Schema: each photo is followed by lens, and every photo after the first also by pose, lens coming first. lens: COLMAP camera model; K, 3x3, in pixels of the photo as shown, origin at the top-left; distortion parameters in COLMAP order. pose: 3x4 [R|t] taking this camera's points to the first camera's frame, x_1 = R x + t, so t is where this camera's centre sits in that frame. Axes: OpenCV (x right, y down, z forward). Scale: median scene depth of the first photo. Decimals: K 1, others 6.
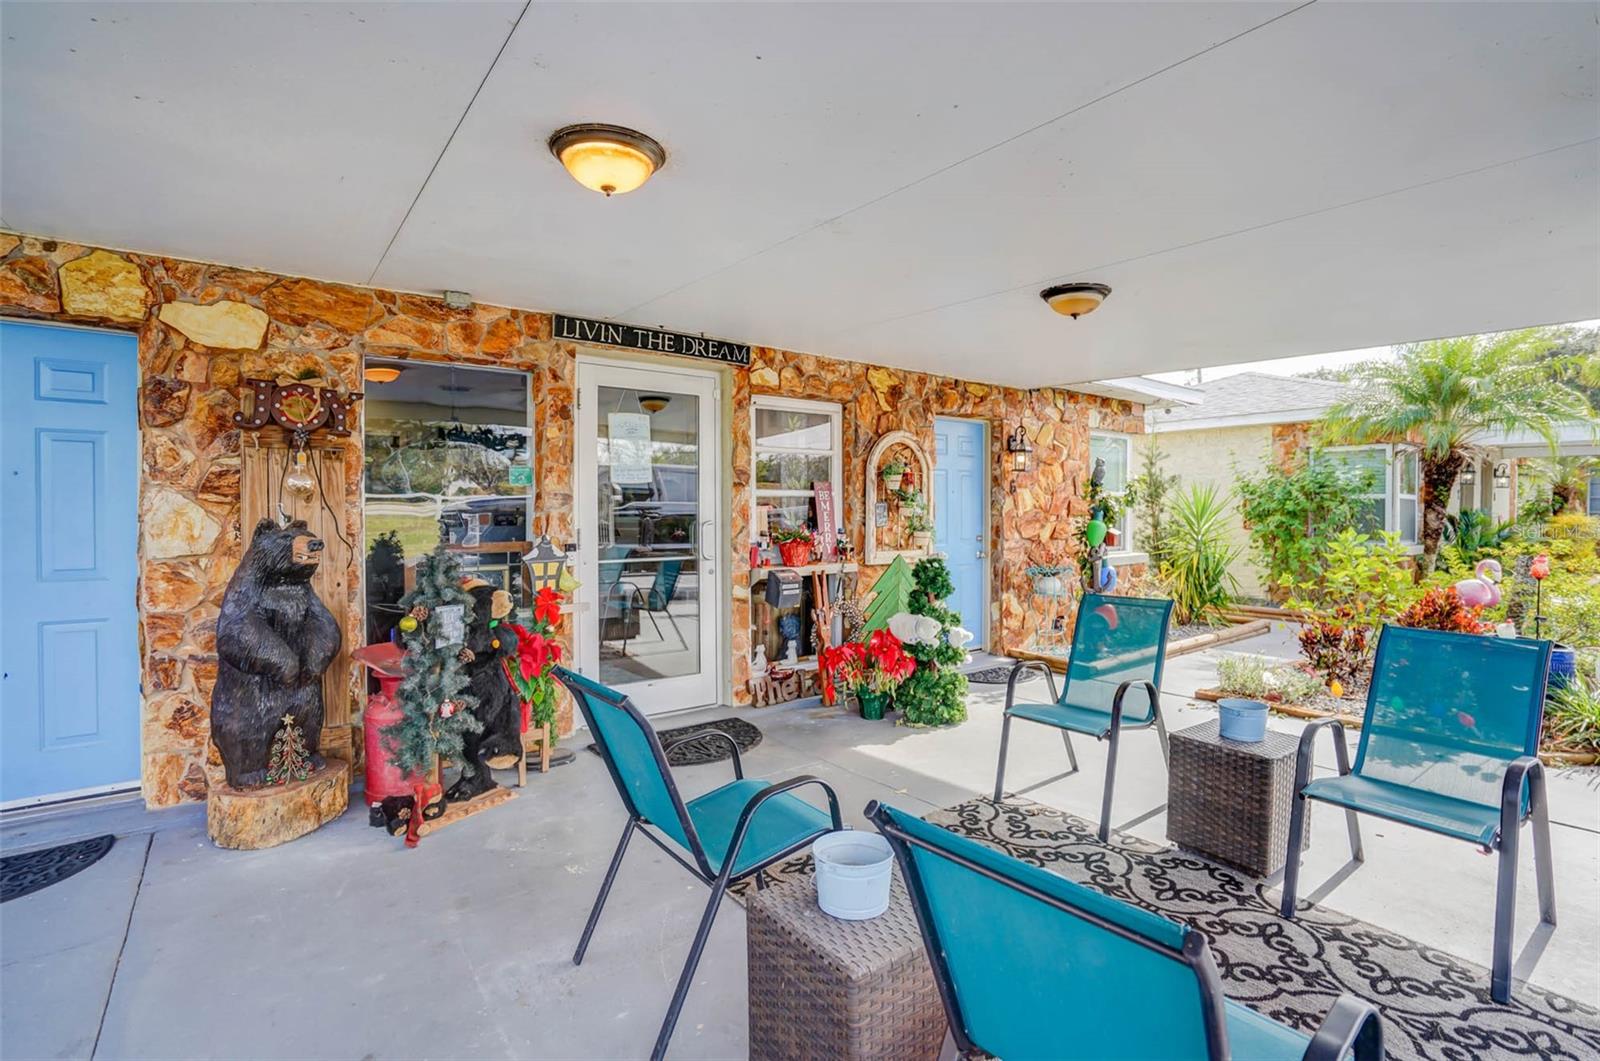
lens RADIAL K [[761.3, 0, 800.0], [0, 761.3, 530.5], [0, 0, 1]] dist [-0.000123, 0.000468]
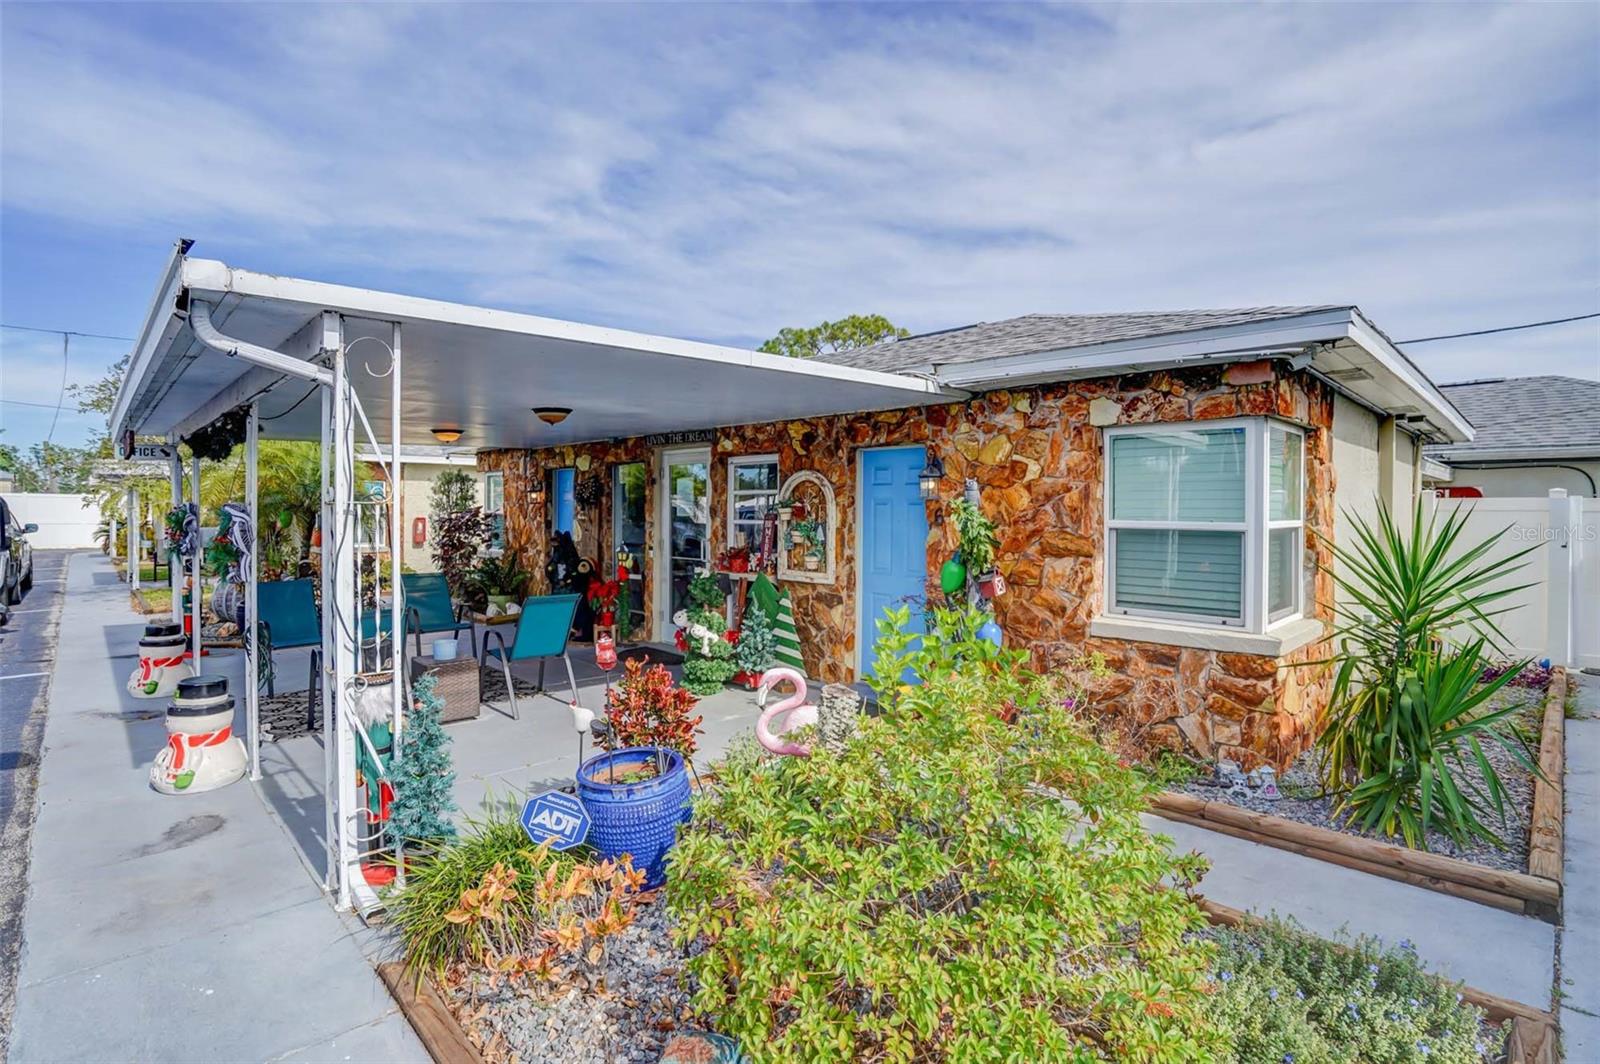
lens RADIAL K [[761.3, 0, 800.0], [0, 761.3, 532.0], [0, 0, 1]] dist [-0.000123, 0.000468]
pose [[0.137074, 0.028920, -0.990138, 1.323027], [-0.033090, 0.999150, 0.024602, -0.064686], [0.990008, 0.029391, 0.137915, 0.840886]]
